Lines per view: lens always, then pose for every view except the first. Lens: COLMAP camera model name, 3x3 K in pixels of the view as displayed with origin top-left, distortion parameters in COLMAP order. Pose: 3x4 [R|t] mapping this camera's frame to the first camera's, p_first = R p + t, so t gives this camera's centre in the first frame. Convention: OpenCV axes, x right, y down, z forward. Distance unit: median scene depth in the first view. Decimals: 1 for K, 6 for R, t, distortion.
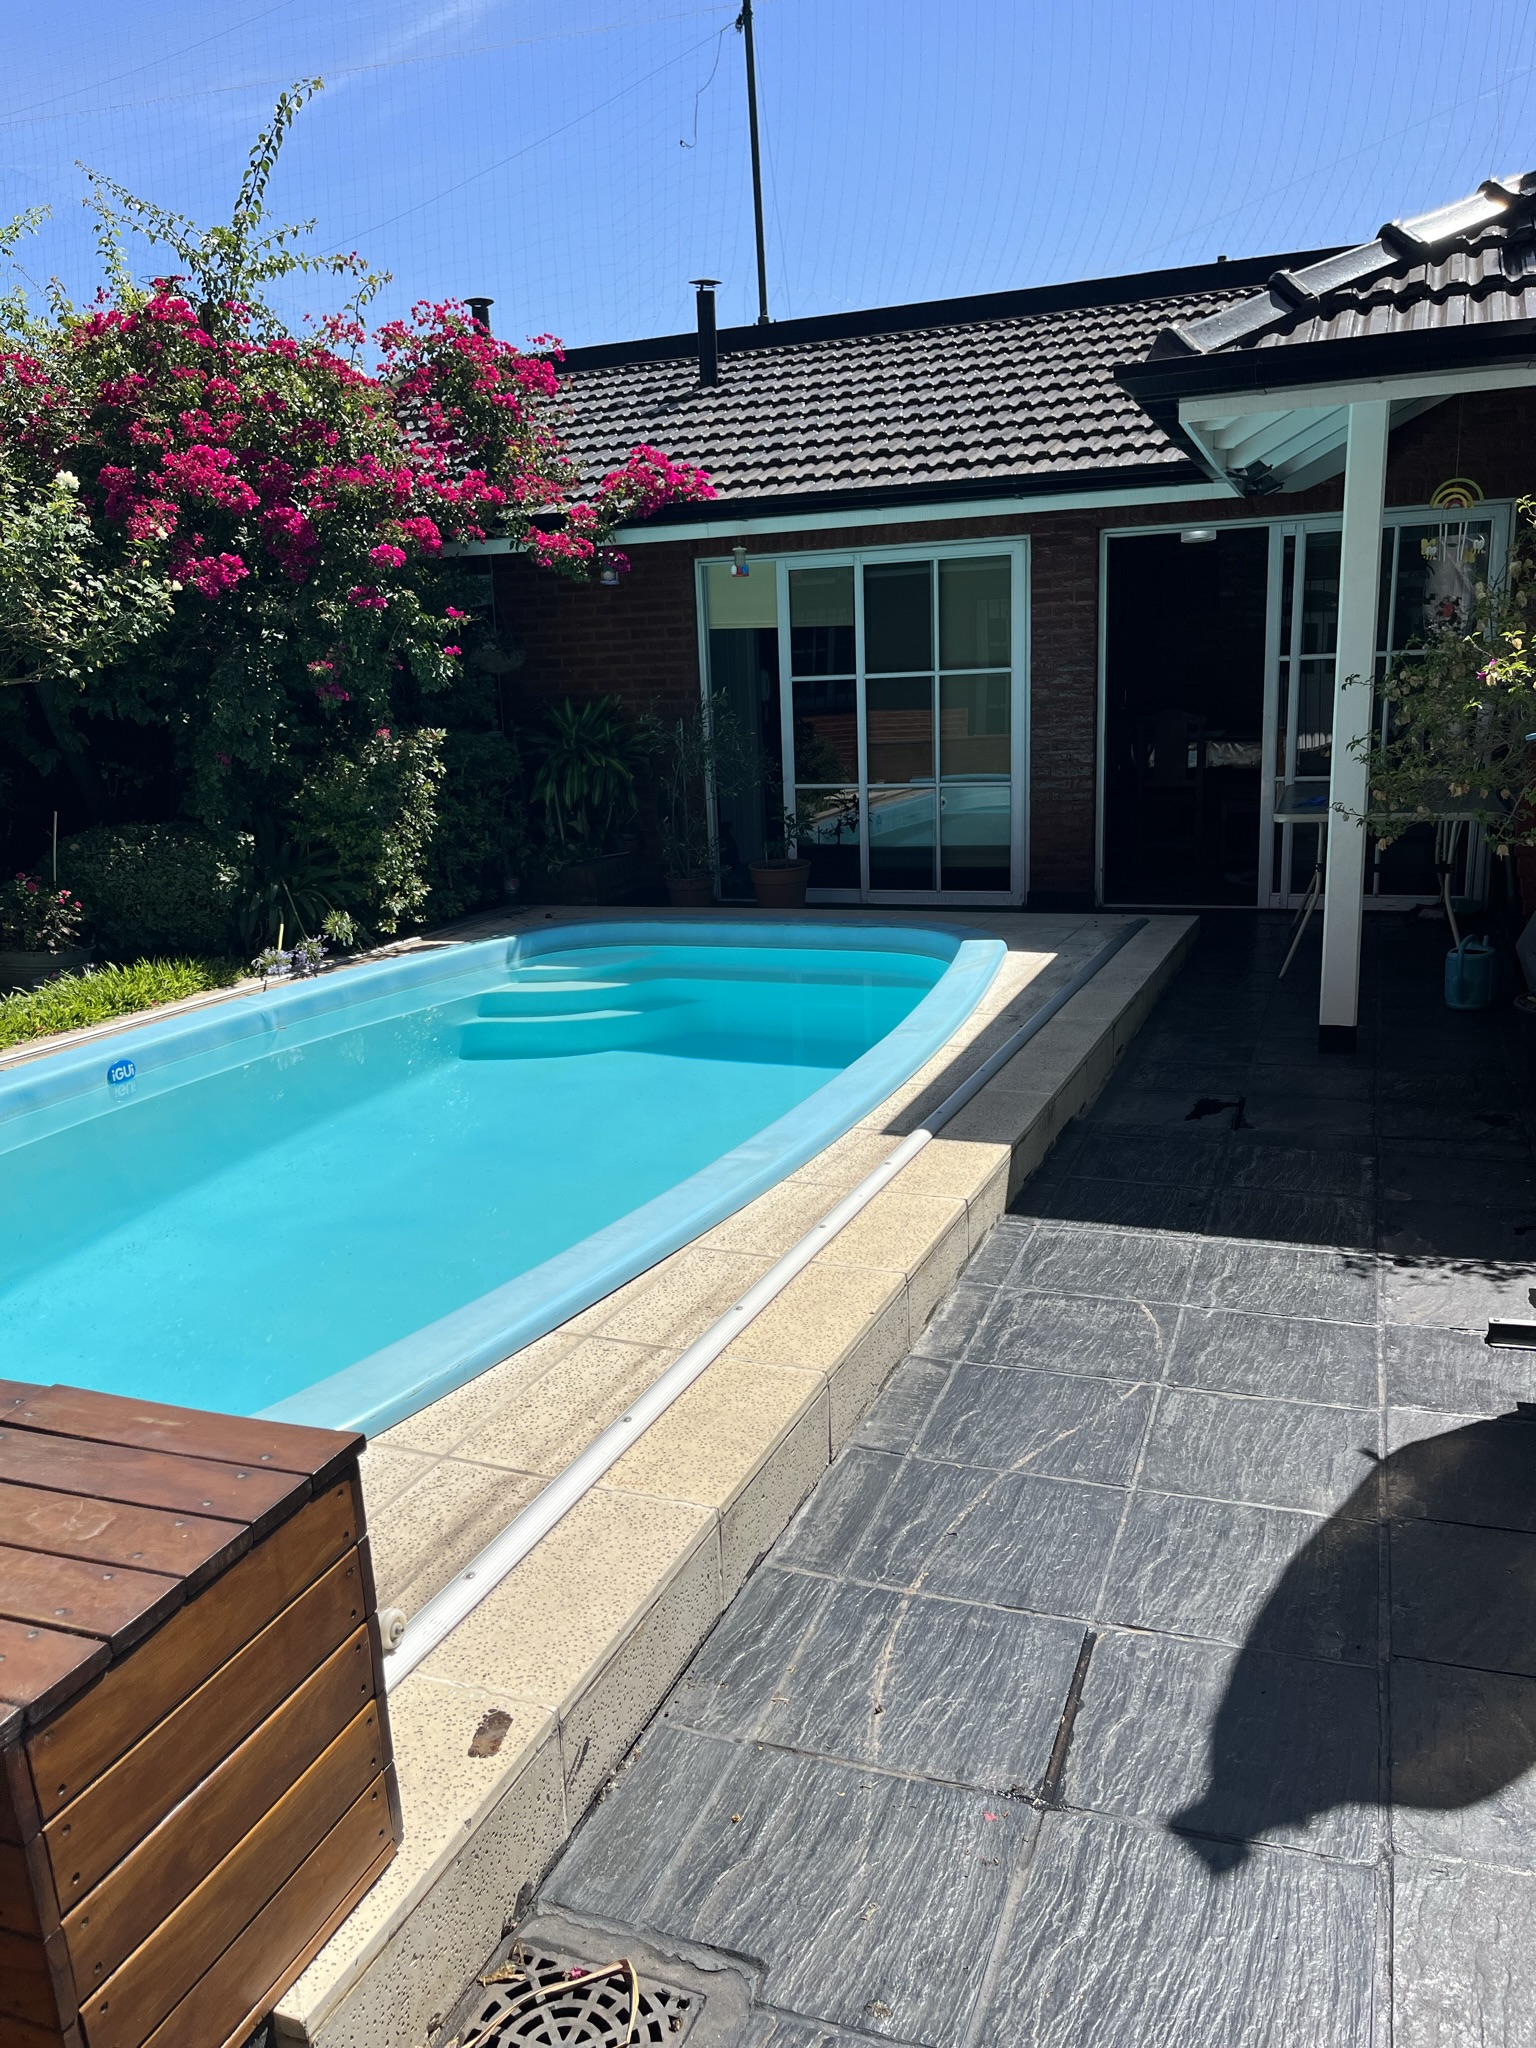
lens RADIAL K [[1565.6, 0, 769.8], [0, 1565.6, 1027.6], [0, 0, 1]] dist [0.060492, -0.072884]
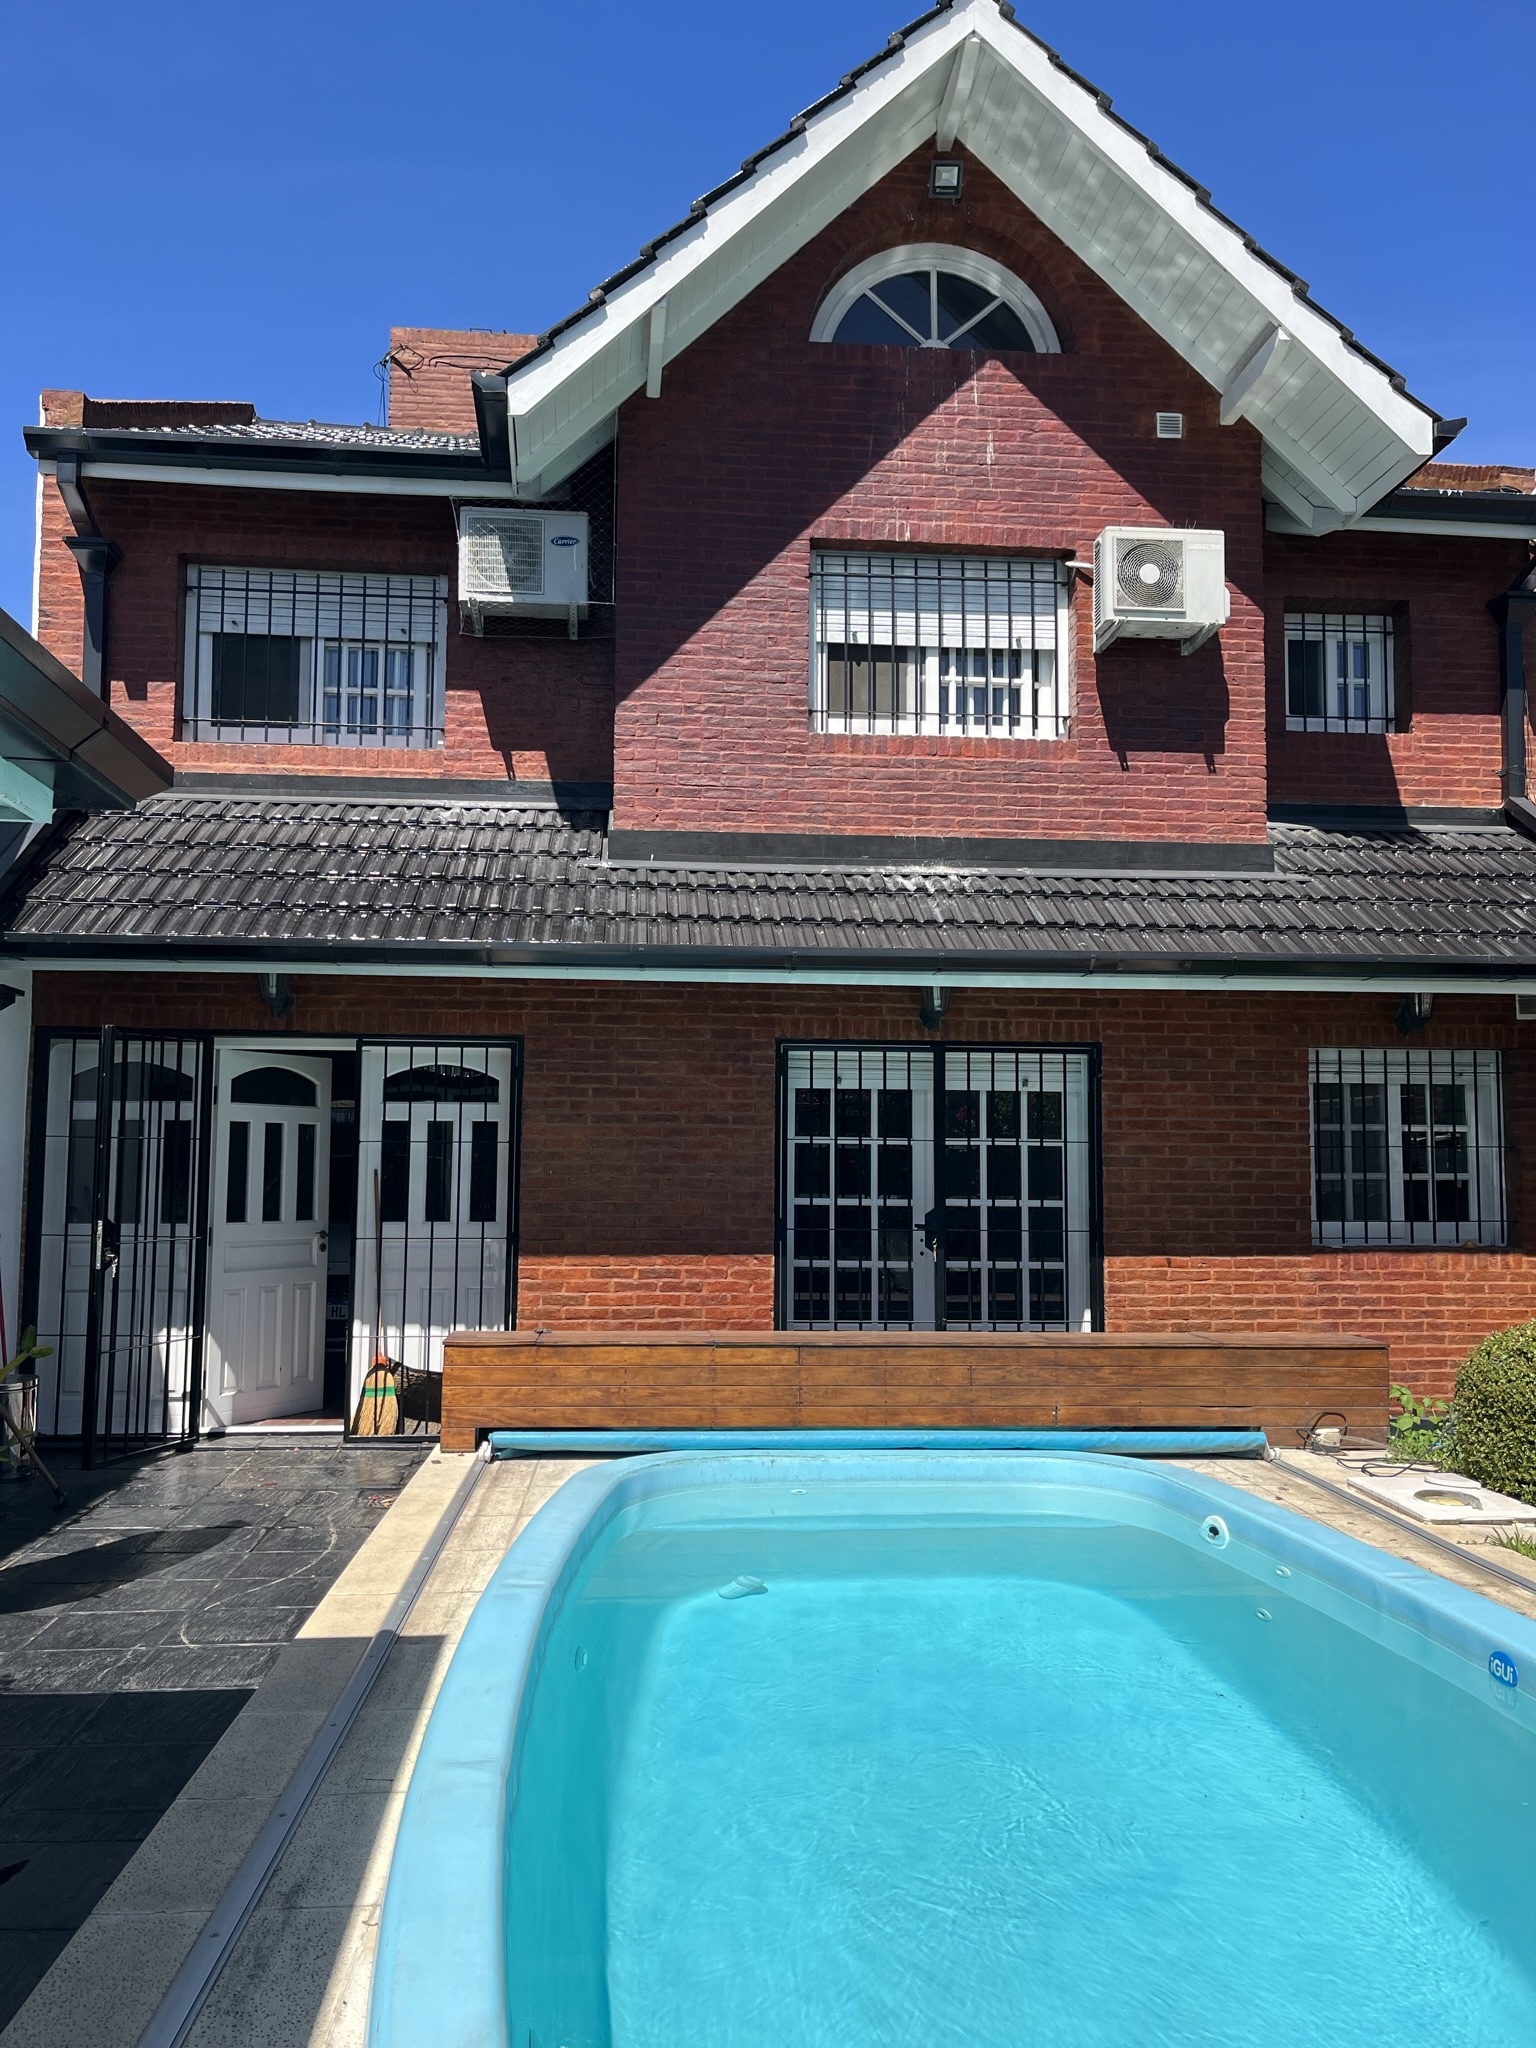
lens RADIAL K [[1565.6, 0, 767.8], [0, 1565.6, 1028.3], [0, 0, 1]] dist [0.060492, -0.072884]
pose [[-0.898810, -0.000784, -0.438339, 0.381537], [-0.067601, 0.988283, 0.136849, -0.564093], [0.433095, 0.152633, -0.888331, 2.325379]]
